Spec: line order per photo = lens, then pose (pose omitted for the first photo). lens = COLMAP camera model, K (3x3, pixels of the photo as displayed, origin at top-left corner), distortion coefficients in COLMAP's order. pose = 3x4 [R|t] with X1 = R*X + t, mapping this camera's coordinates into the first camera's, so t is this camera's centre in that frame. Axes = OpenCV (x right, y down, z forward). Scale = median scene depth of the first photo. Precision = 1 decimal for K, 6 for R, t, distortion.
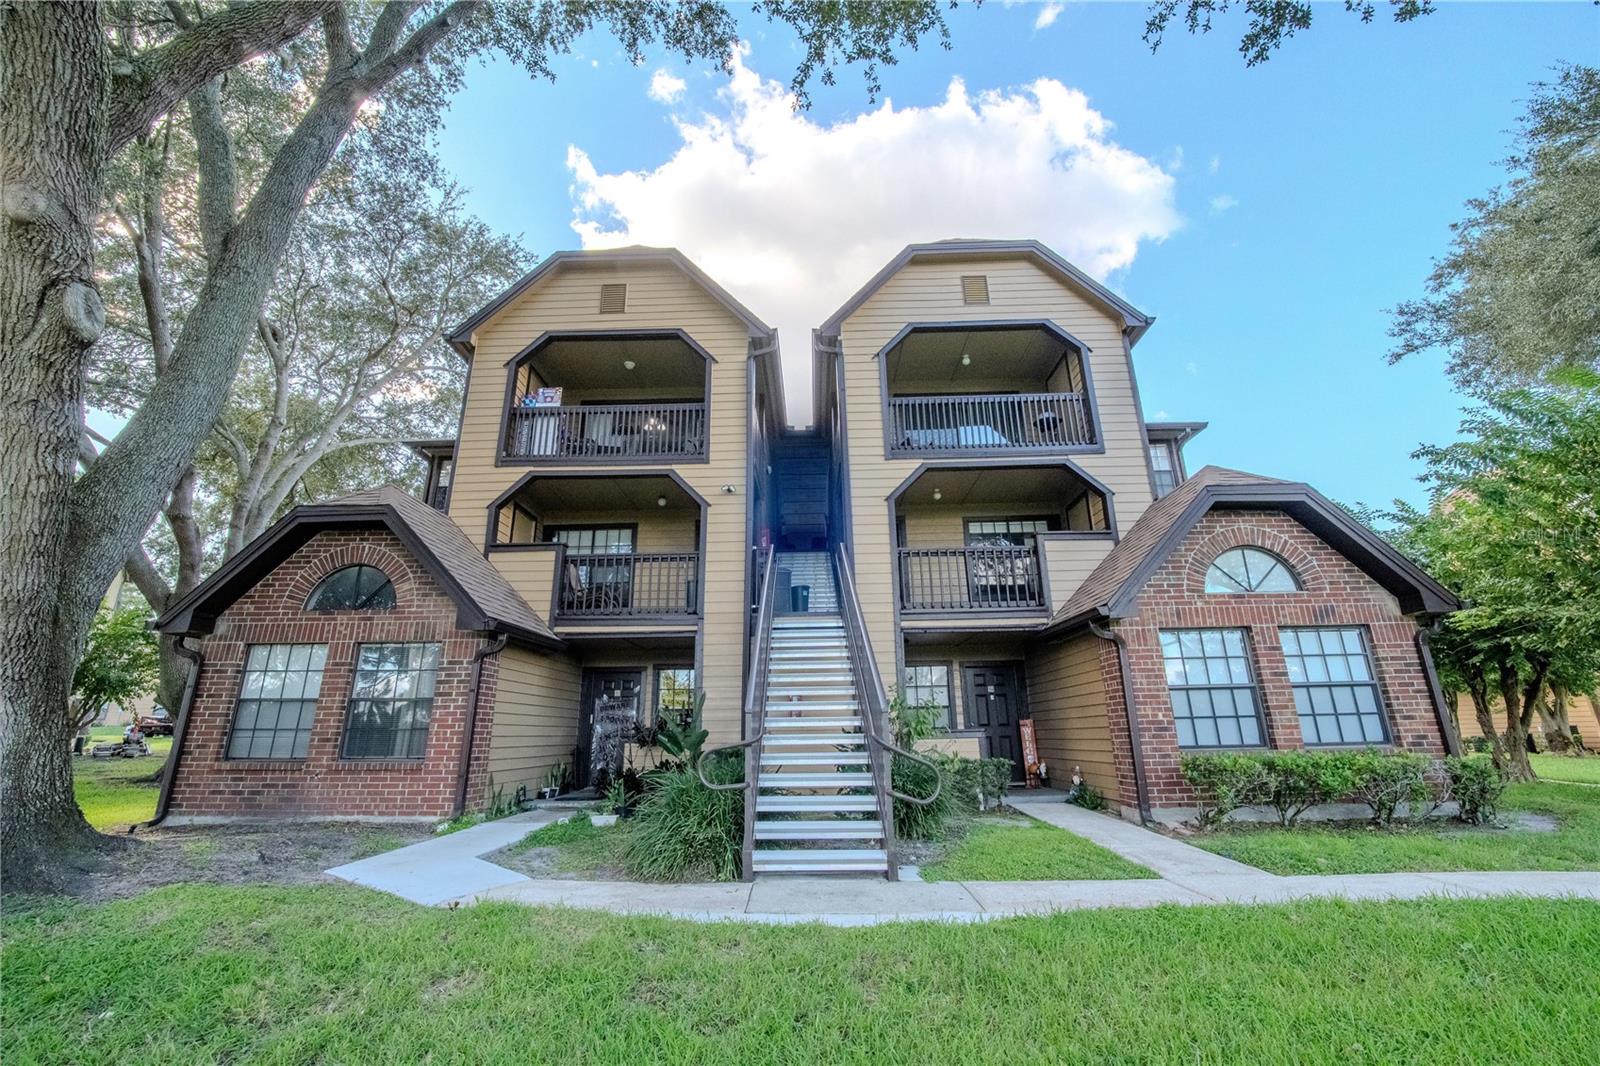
lens RADIAL K [[646.3, 0, 797.8], [0, 646.3, 534.6], [0, 0, 1]] dist [-0.023985, 0.004291]
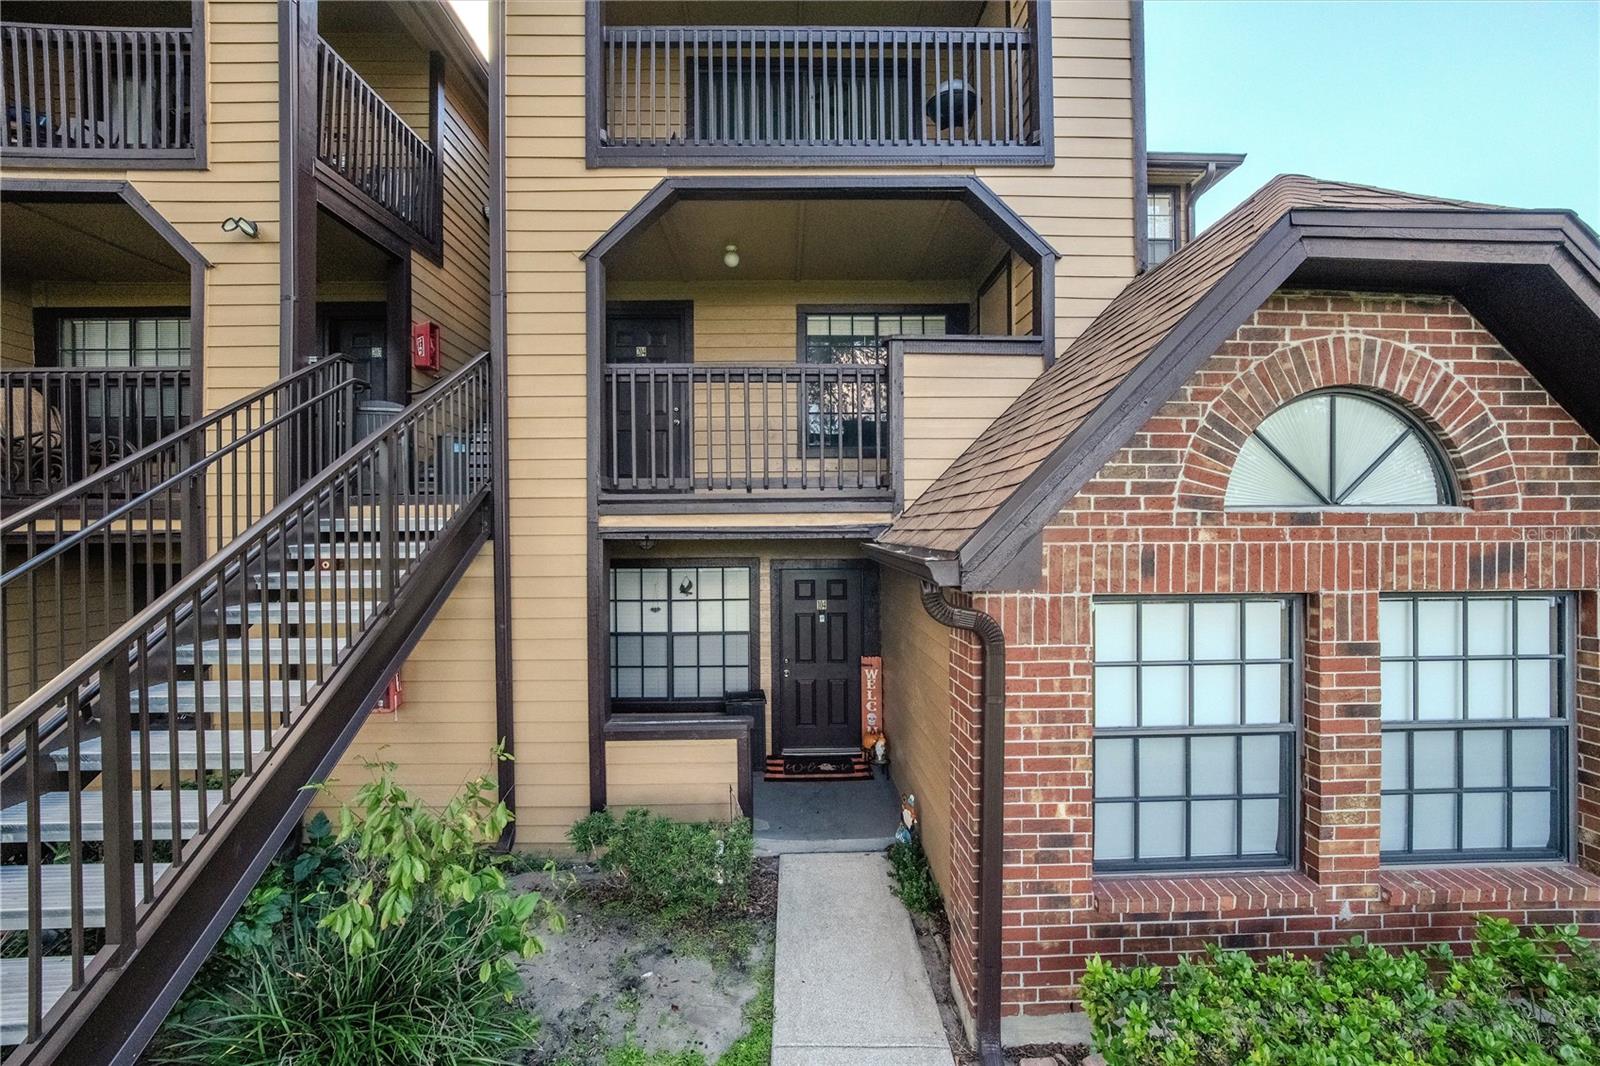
lens RADIAL K [[646.3, 0, 797.8], [0, 646.3, 534.6], [0, 0, 1]] dist [-0.023985, 0.004291]
pose [[0.998876, 0.005268, 0.047106, 0.354286], [-0.019106, 0.954236, 0.298445, -0.006244], [-0.043378, -0.299009, 0.953264, 0.628346]]
